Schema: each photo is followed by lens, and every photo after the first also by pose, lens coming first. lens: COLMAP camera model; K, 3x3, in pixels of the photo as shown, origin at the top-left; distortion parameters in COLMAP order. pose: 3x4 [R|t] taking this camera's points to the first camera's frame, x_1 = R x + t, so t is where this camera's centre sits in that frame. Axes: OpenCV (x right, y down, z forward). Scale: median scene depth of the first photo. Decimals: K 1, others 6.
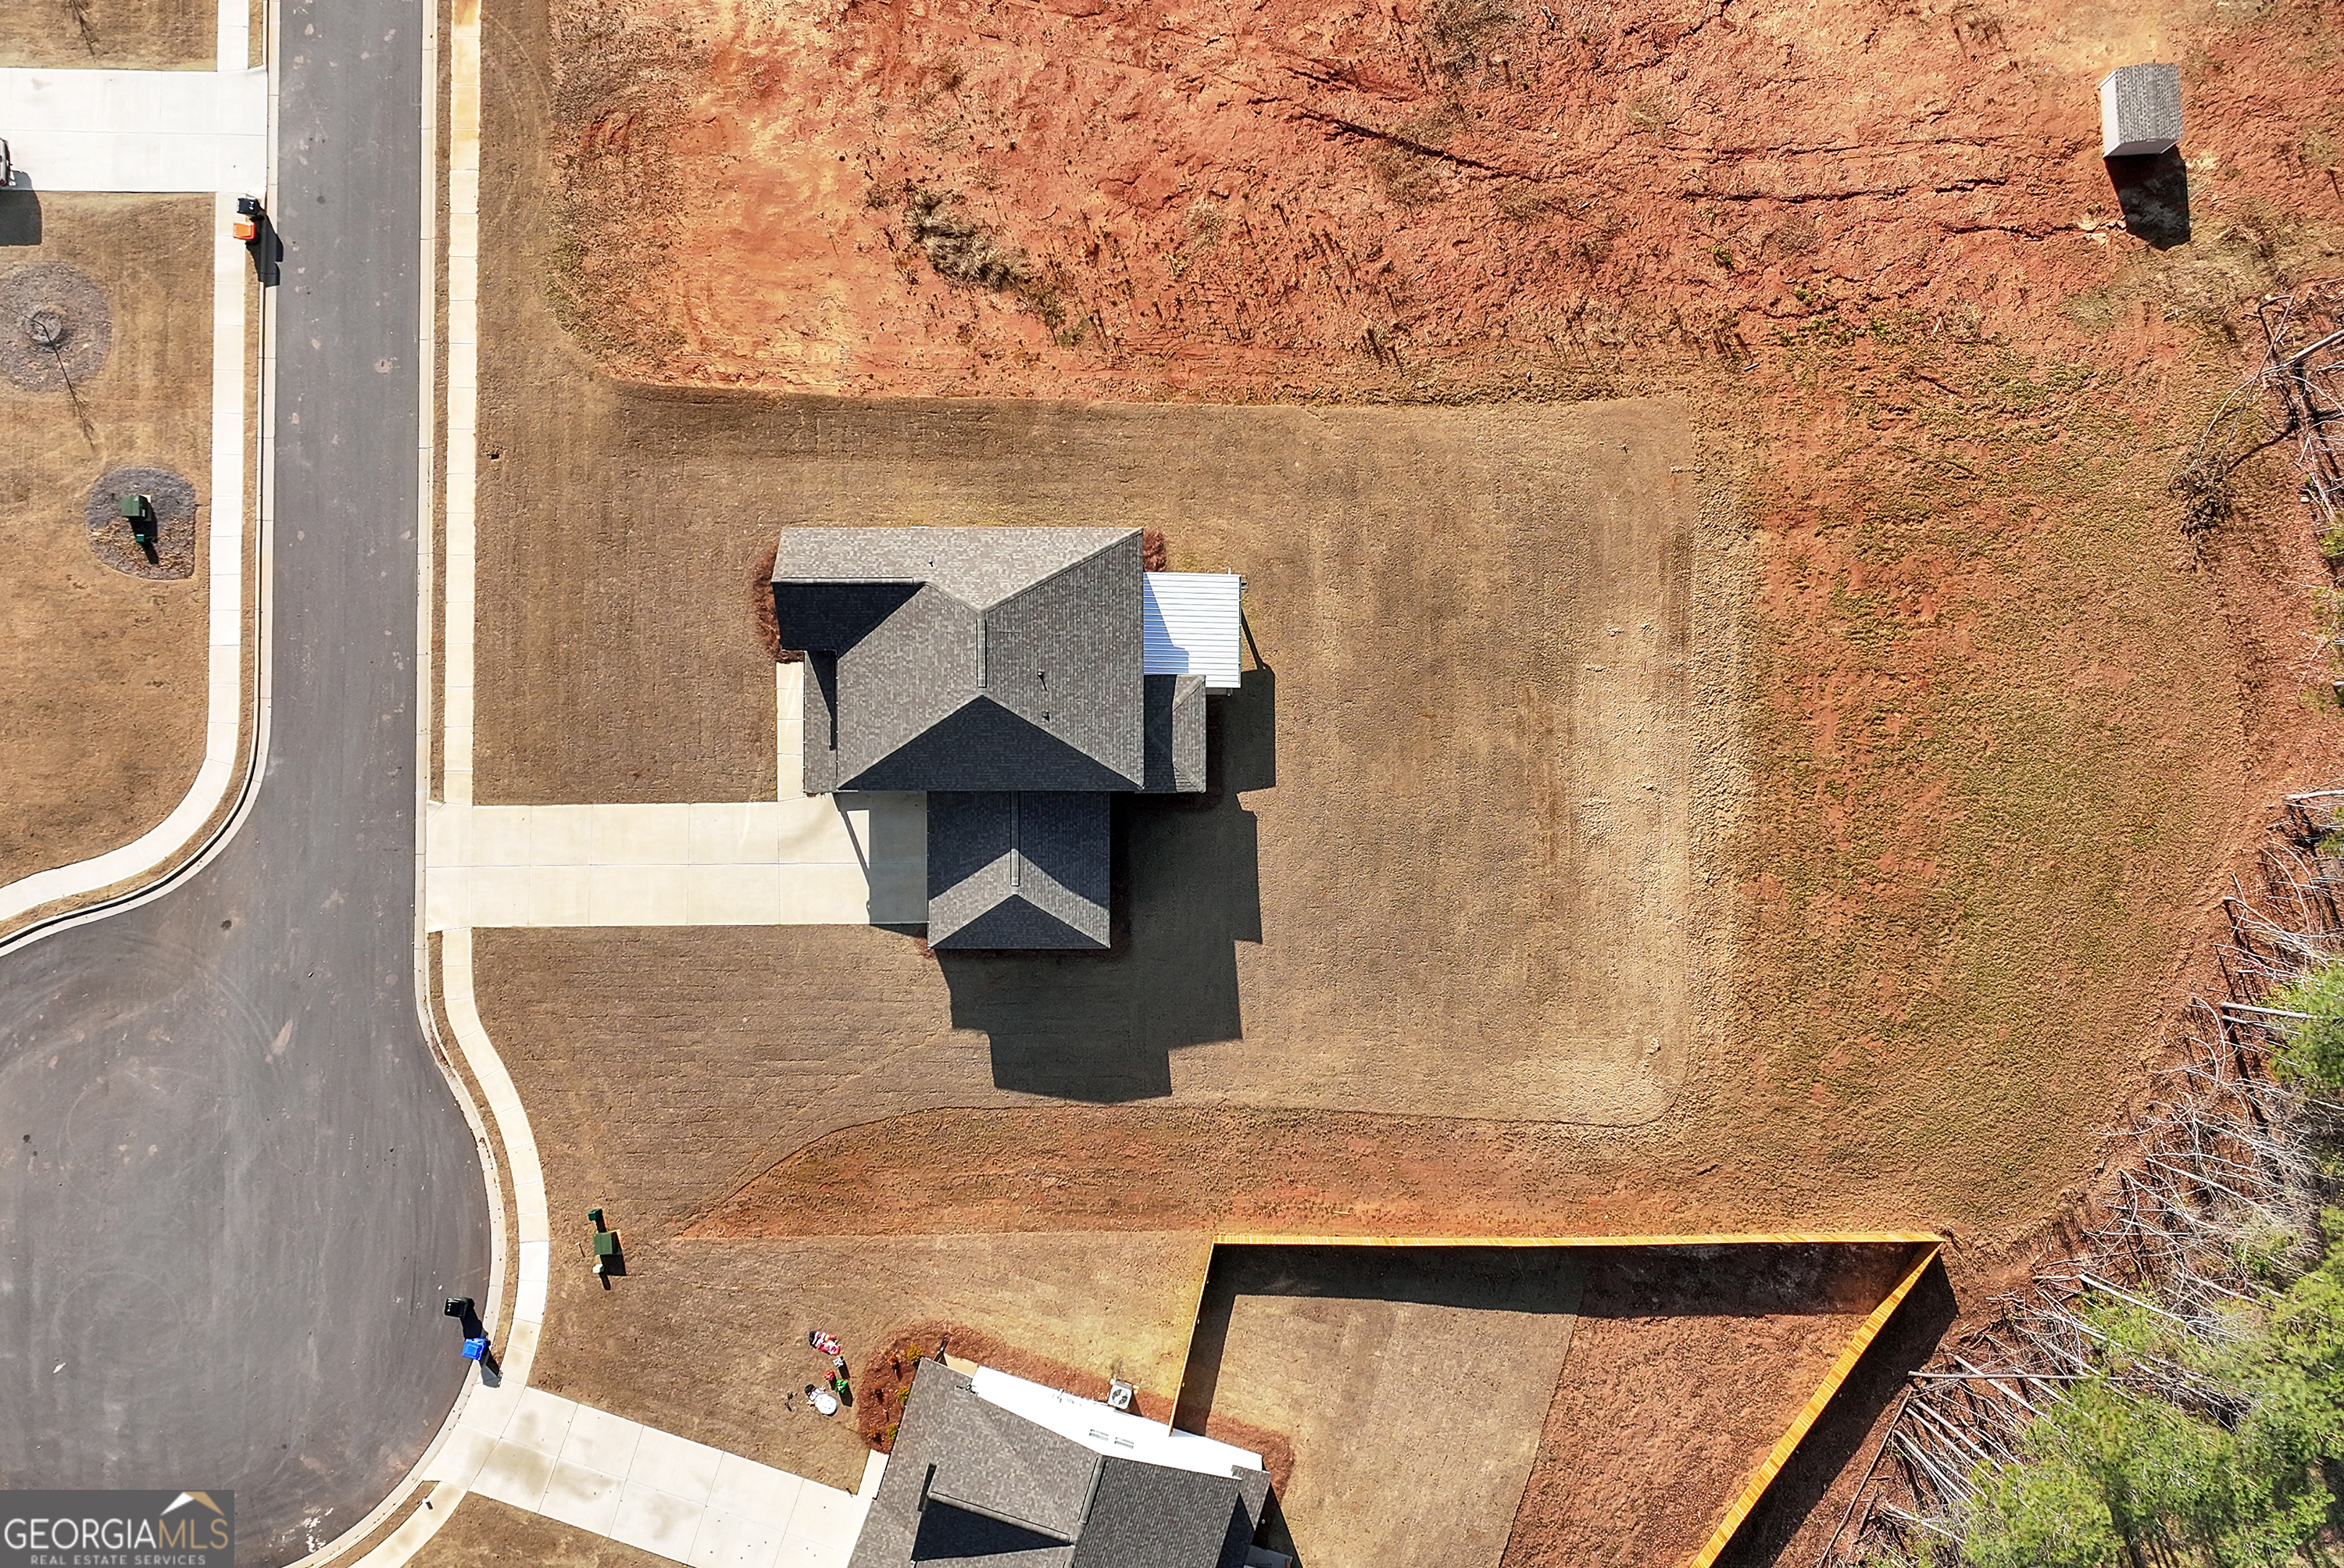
lens RADIAL K [[2160.9, 0, 1220.0], [0, 2160.9, 859.5], [0, 0, 1]] dist [0.009207, -0.010088]
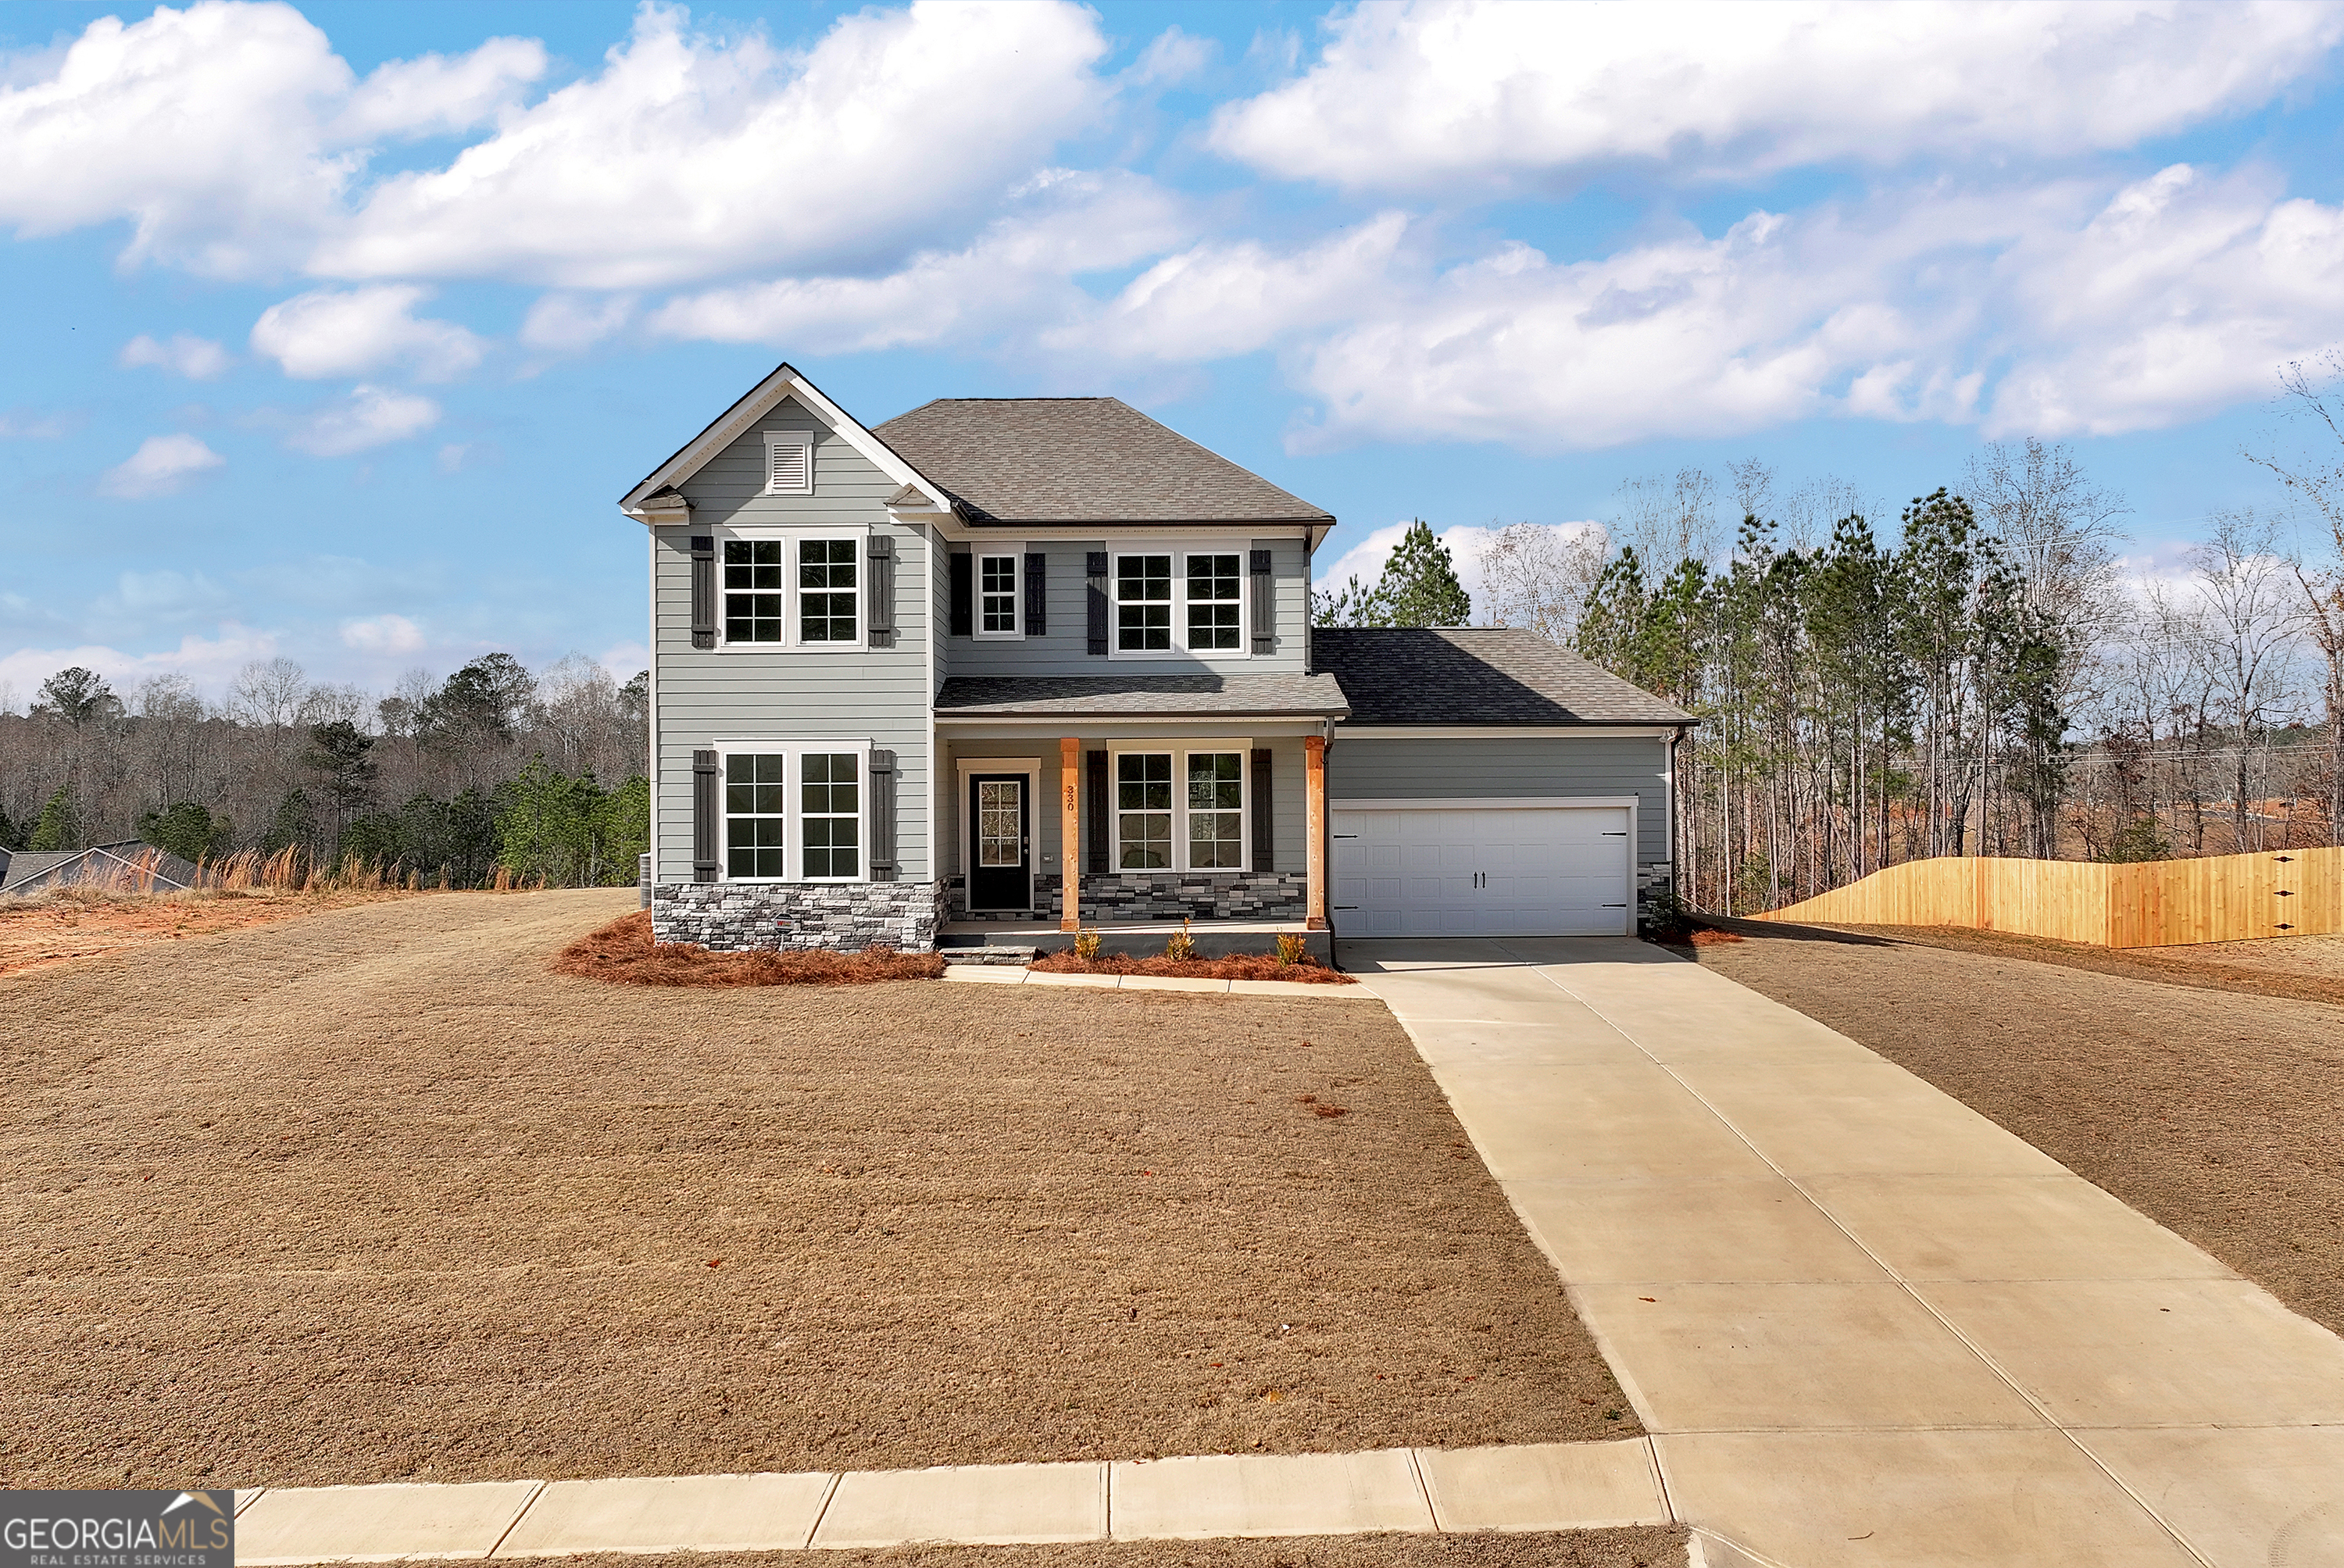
lens RADIAL K [[1966.9, 0, 1133.3], [0, 1966.9, 784.2], [0, 0, 1]] dist [-0.001151, -0.005380]
pose [[0.011281, -0.003503, 0.999930, -0.483720], [0.999936, -0.000427, -0.011283, -0.059063], [0.000466, 0.999994, 0.003497, 0.961112]]
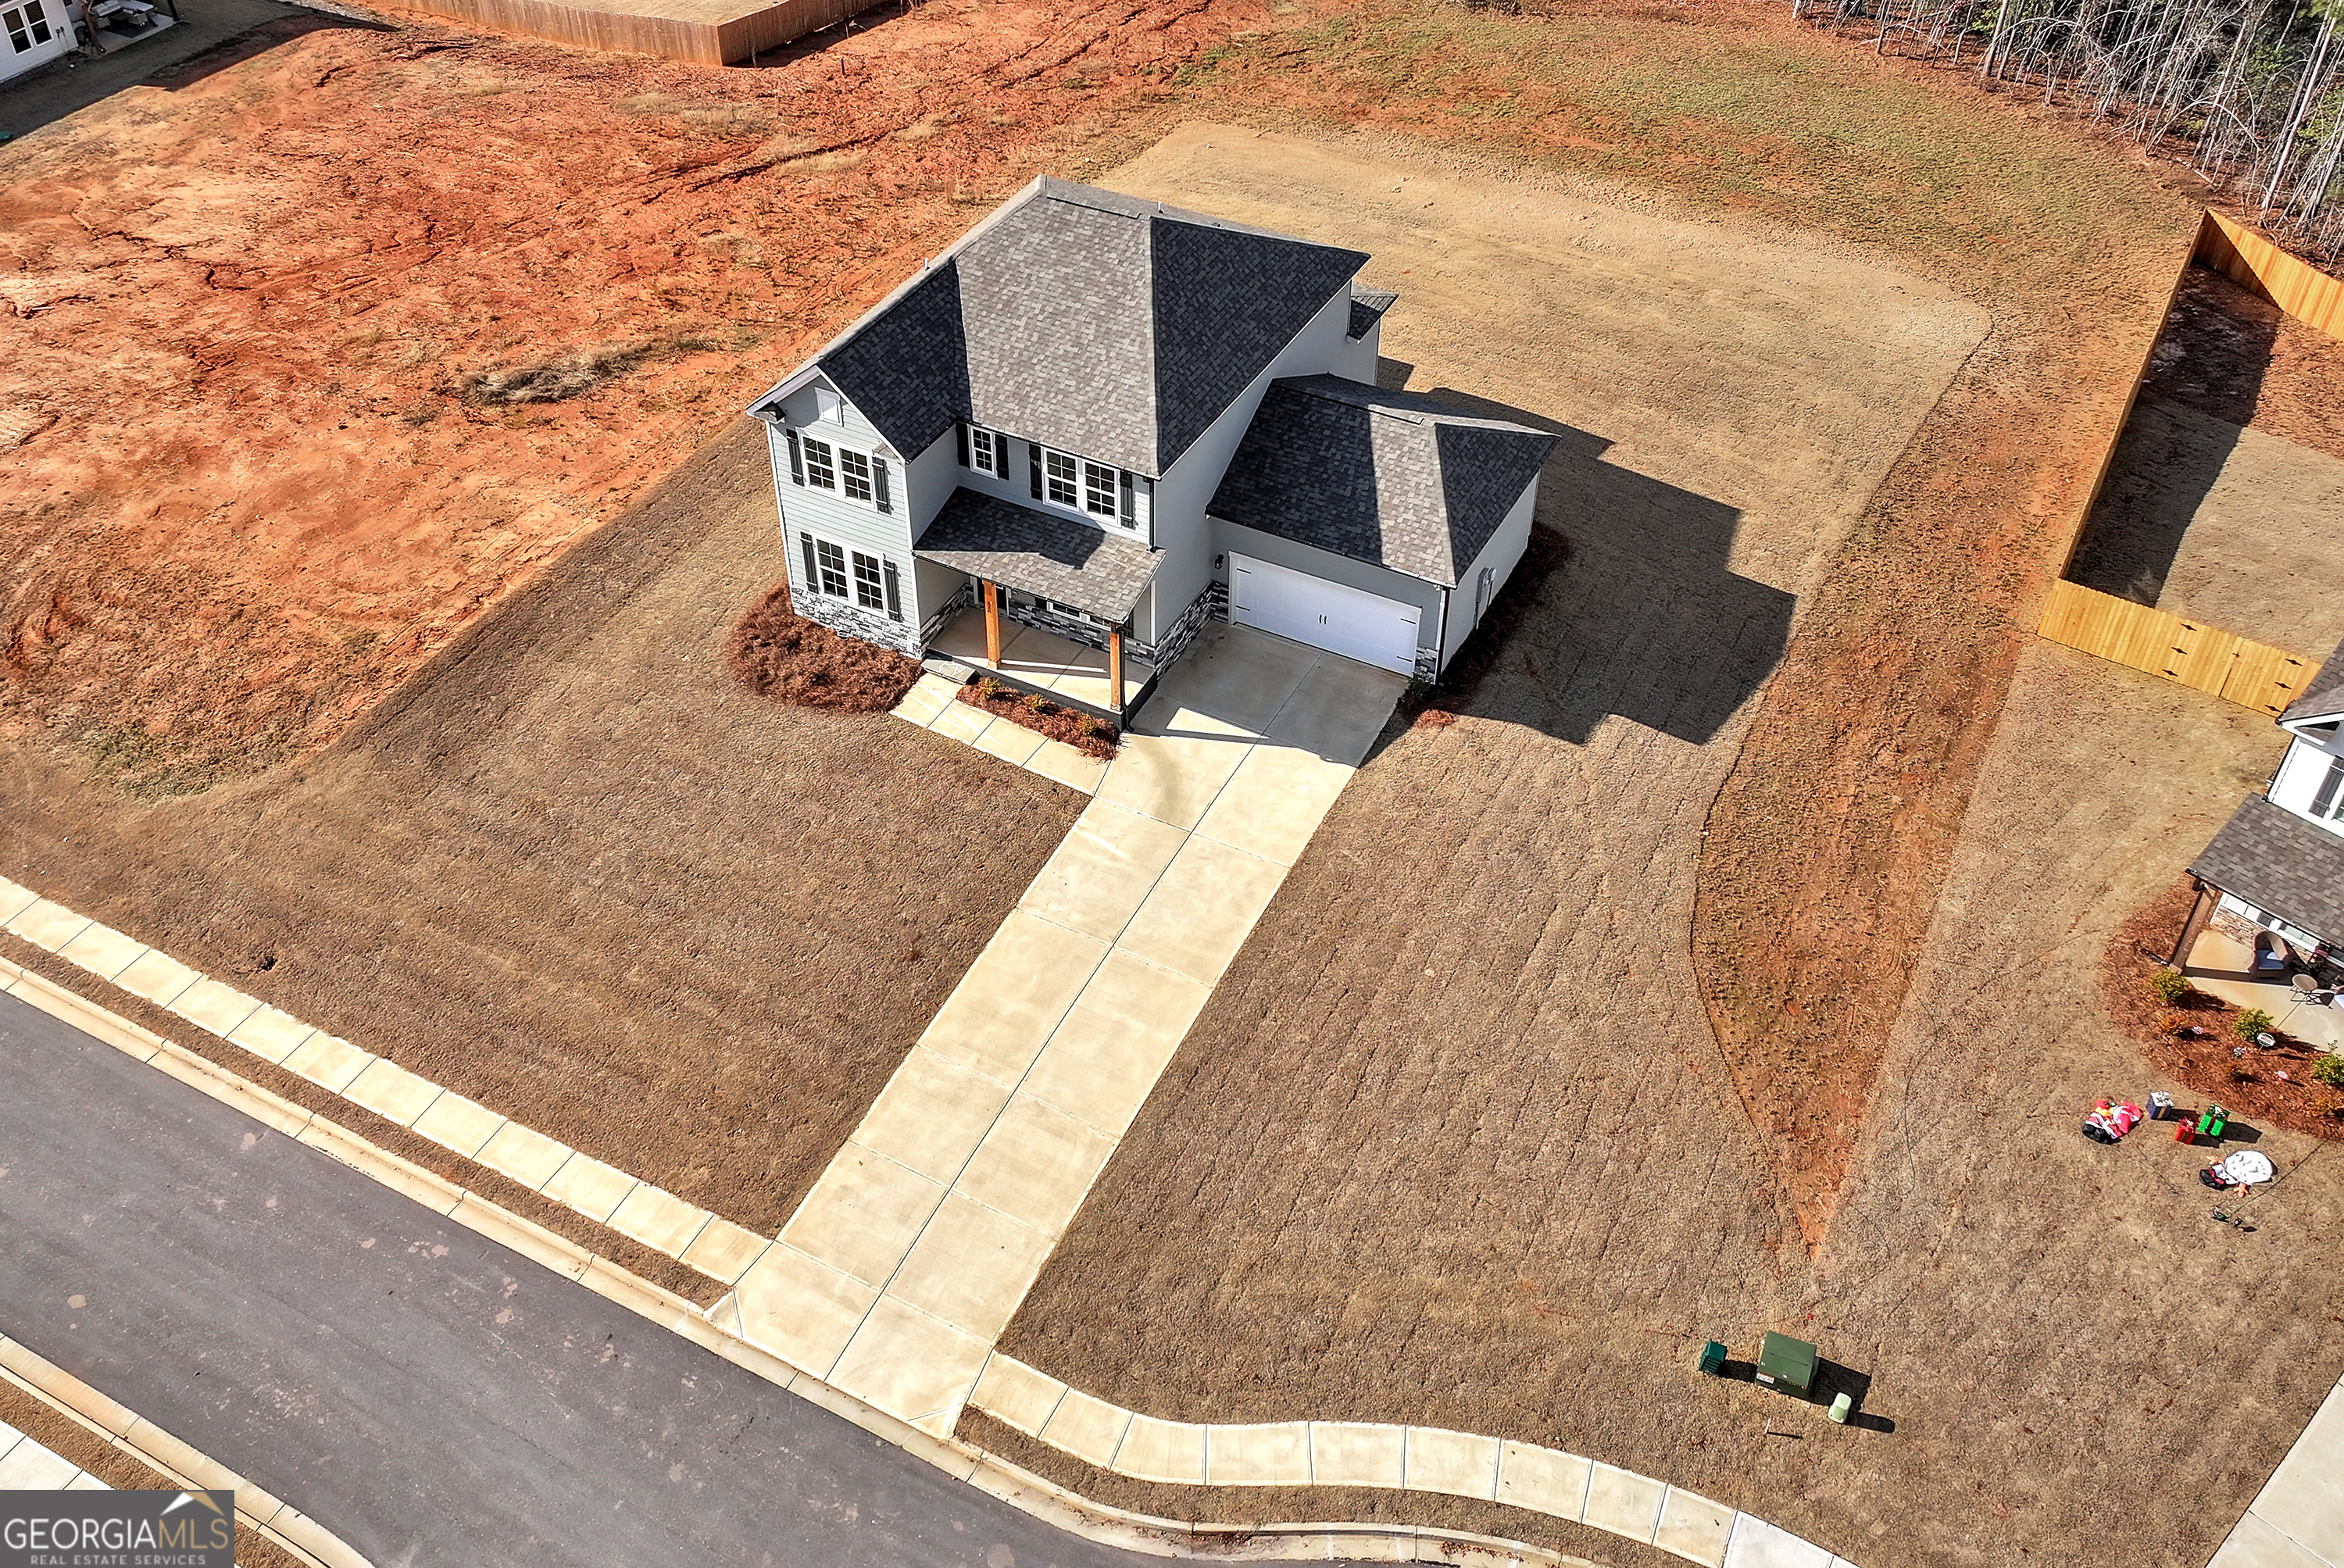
lens RADIAL K [[2084.3, 0, 1115.5], [0, 2084.3, 734.7], [0, 0, 1]] dist [0.004212, -0.006692]
pose [[0.485704, -0.575817, 0.657667, -0.547269], [0.874085, 0.312917, -0.371561, 0.174609], [0.008156, 0.755326, 0.655299, 0.625580]]
